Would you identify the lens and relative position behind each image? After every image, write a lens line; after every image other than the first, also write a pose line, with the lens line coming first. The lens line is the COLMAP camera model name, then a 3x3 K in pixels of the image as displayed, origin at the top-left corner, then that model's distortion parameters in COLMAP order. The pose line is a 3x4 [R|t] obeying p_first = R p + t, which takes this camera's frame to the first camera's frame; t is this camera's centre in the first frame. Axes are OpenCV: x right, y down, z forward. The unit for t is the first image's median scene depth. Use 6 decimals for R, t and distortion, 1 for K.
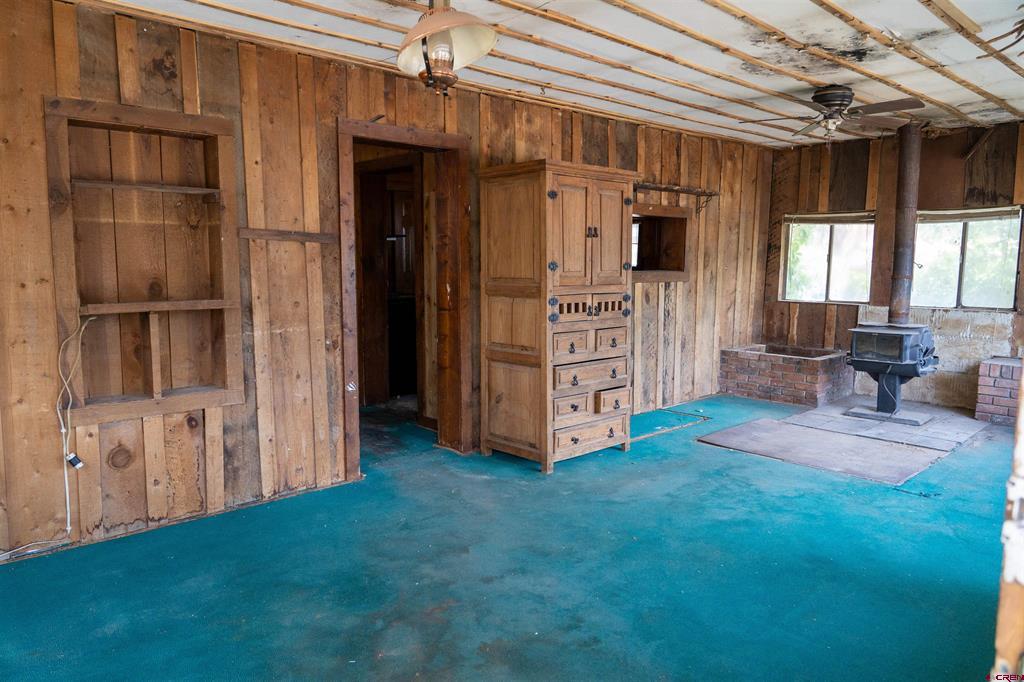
lens RADIAL K [[694.8, 0, 511.5], [0, 694.8, 341.2], [0, 0, 1]] dist [-0.019074, 0.012512]
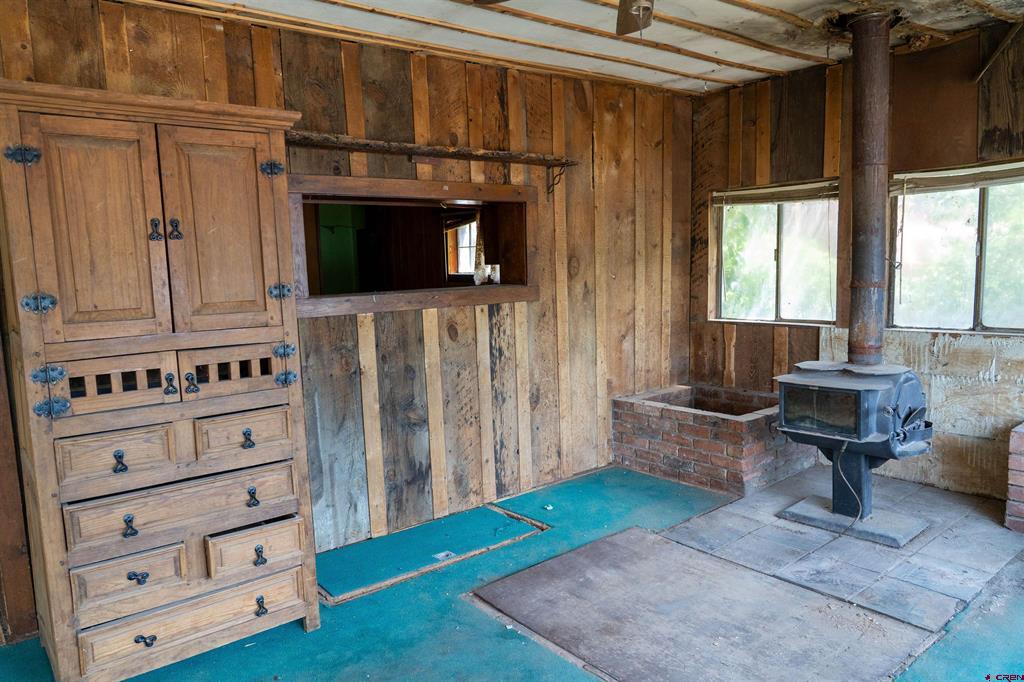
lens RADIAL K [[694.8, 0, 512.0], [0, 694.8, 340.8], [0, 0, 1]] dist [-0.019074, 0.012512]
pose [[0.996853, -0.029479, -0.073588, 0.368037], [0.029026, 0.999553, -0.007211, -0.059465], [0.073767, 0.005053, 0.997263, 0.472372]]
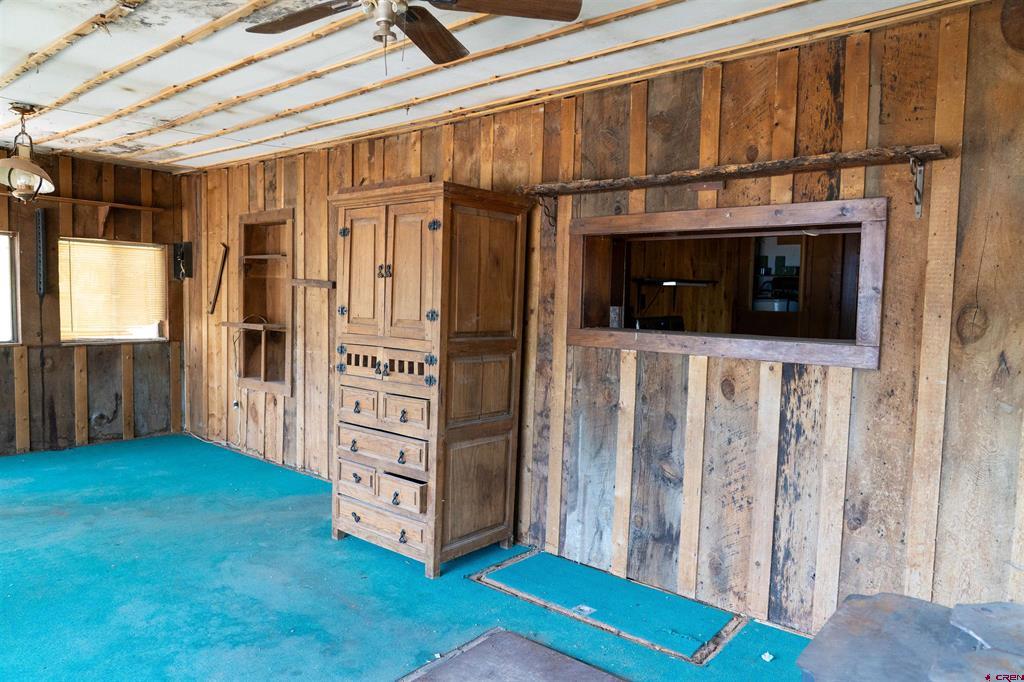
lens RADIAL K [[694.8, 0, 517.0], [0, 694.8, 342.0], [0, 0, 1]] dist [-0.019074, 0.012512]
pose [[0.121197, 0.063116, -0.990620, 0.856189], [-0.137654, 0.989402, 0.046198, -0.122266], [0.983038, 0.130763, 0.128601, 0.966938]]
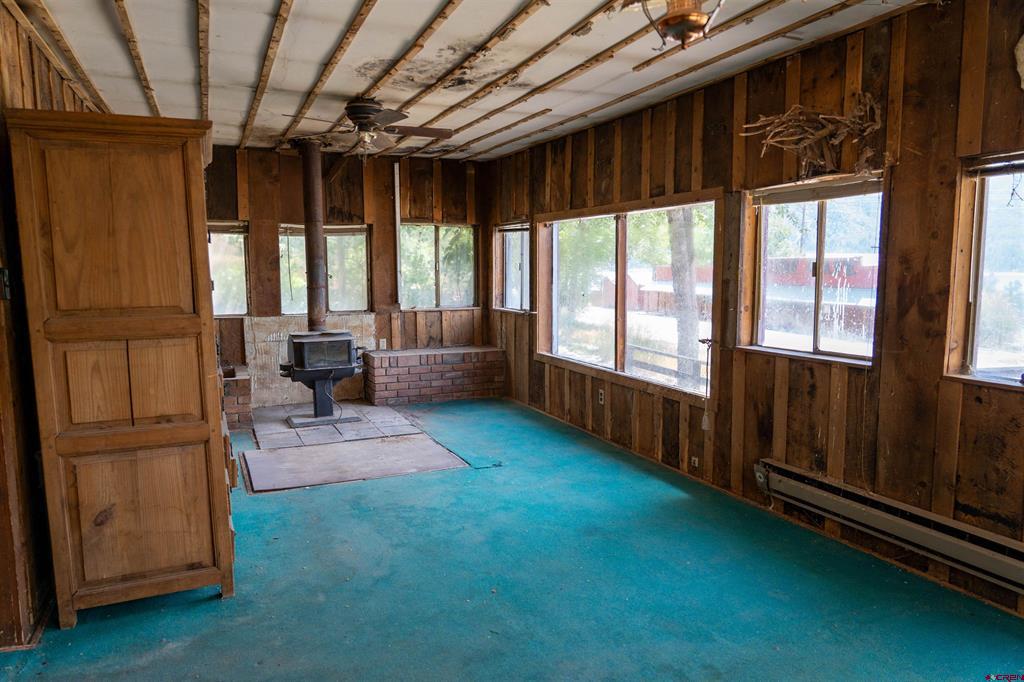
lens RADIAL K [[694.8, 0, 517.5], [0, 694.8, 342.1], [0, 0, 1]] dist [-0.019074, 0.012512]
pose [[0.318491, -0.106205, 0.941957, -0.411768], [0.118283, 0.990390, 0.071673, -0.058734], [-0.940517, 0.088590, 0.327993, 0.447249]]
